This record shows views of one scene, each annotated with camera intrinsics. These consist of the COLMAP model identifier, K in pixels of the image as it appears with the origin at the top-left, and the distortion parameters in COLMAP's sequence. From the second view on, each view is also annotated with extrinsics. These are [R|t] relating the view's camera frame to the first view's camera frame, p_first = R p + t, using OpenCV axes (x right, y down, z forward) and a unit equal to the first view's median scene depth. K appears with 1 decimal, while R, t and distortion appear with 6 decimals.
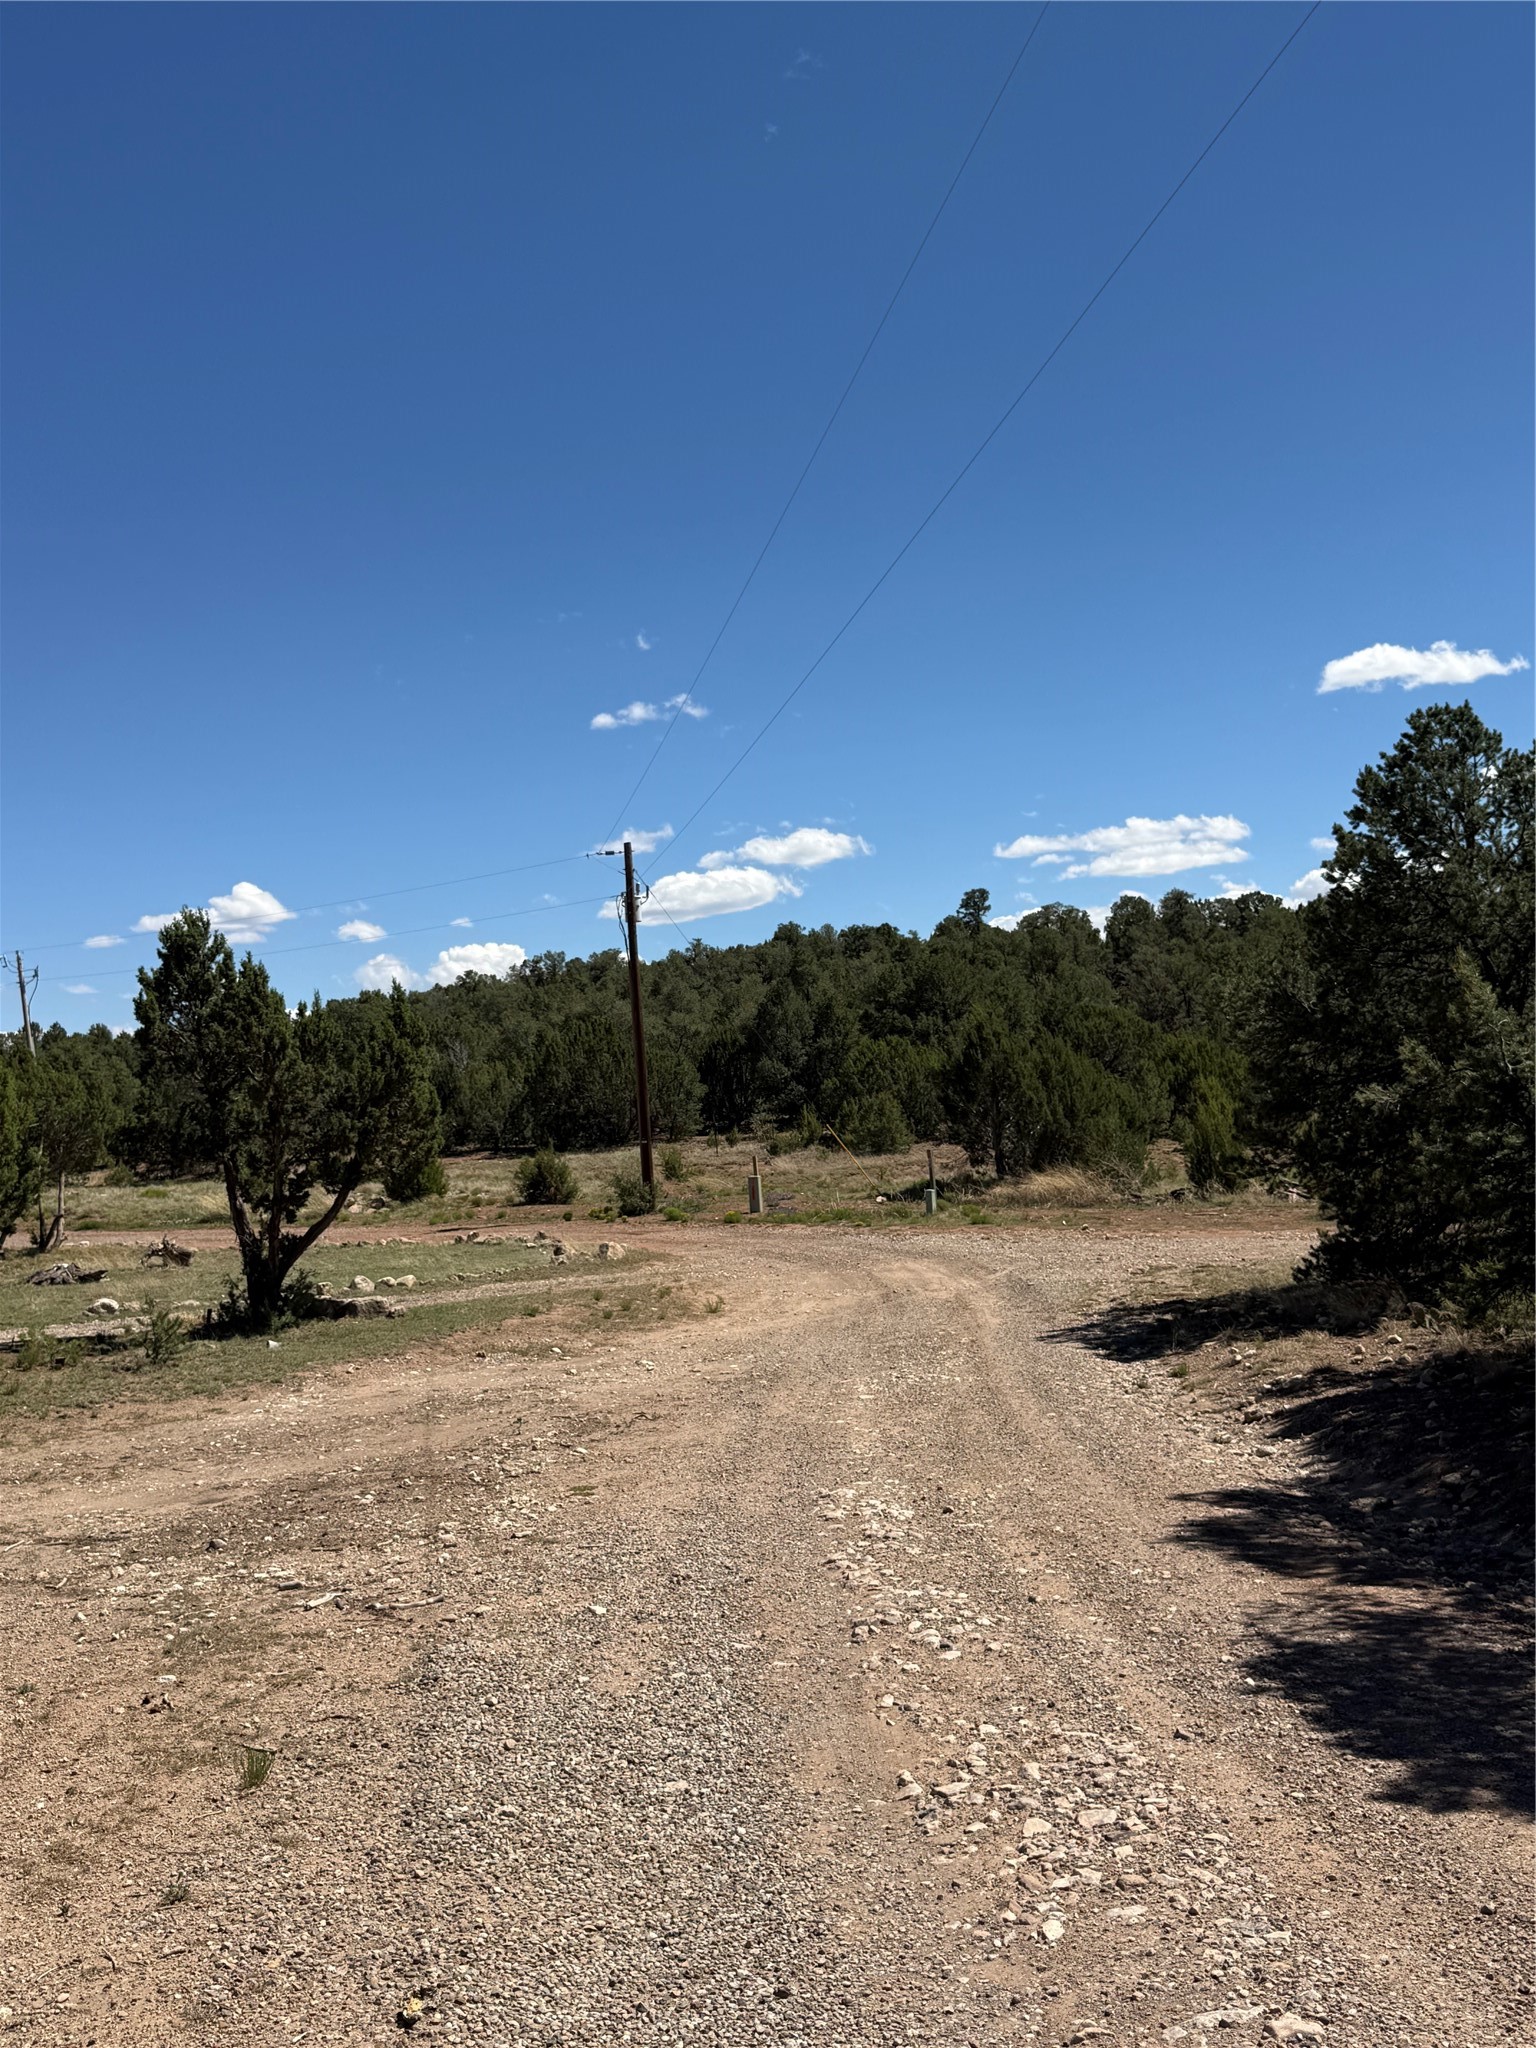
lens RADIAL K [[2088.3, 0, 766.3], [0, 2088.3, 1024.4], [0, 0, 1]] dist [0.002214, 0.000000]
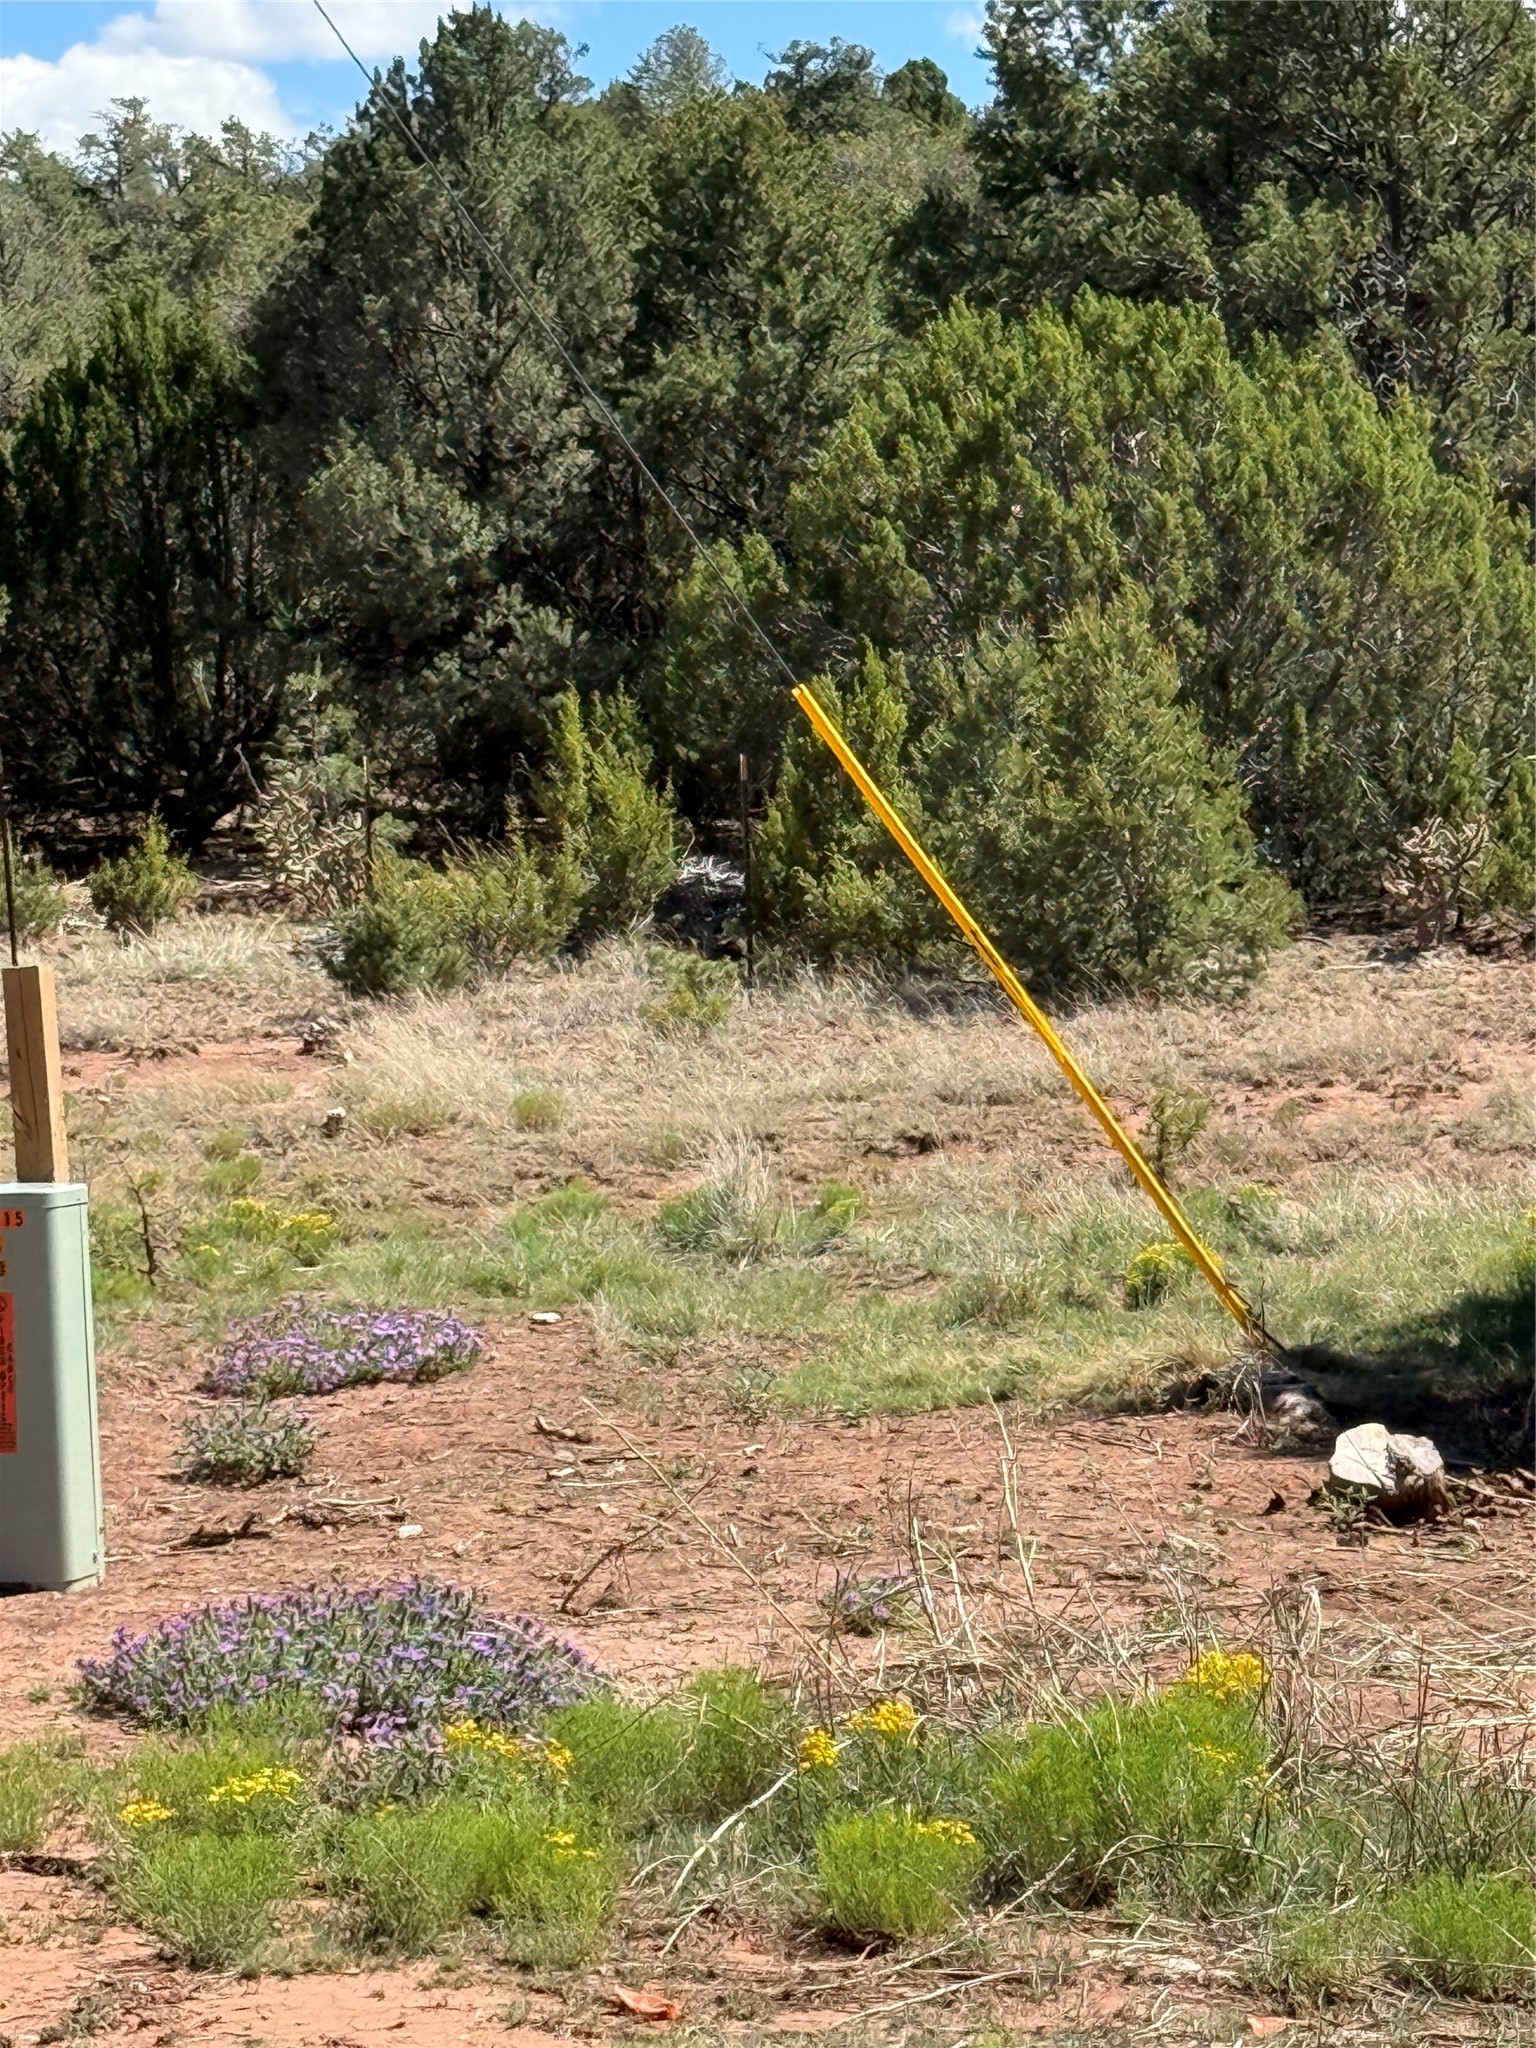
lens RADIAL K [[6622.8, 0, 768.0], [0, 6622.8, 1023.8], [0, 0, 1]] dist [-0.097323, 0.000000]
pose [[0.998580, 0.020360, 0.049229, 0.008513], [-0.023370, 0.997843, 0.061343, 0.031643], [-0.047874, -0.062406, 0.996902, 0.477184]]
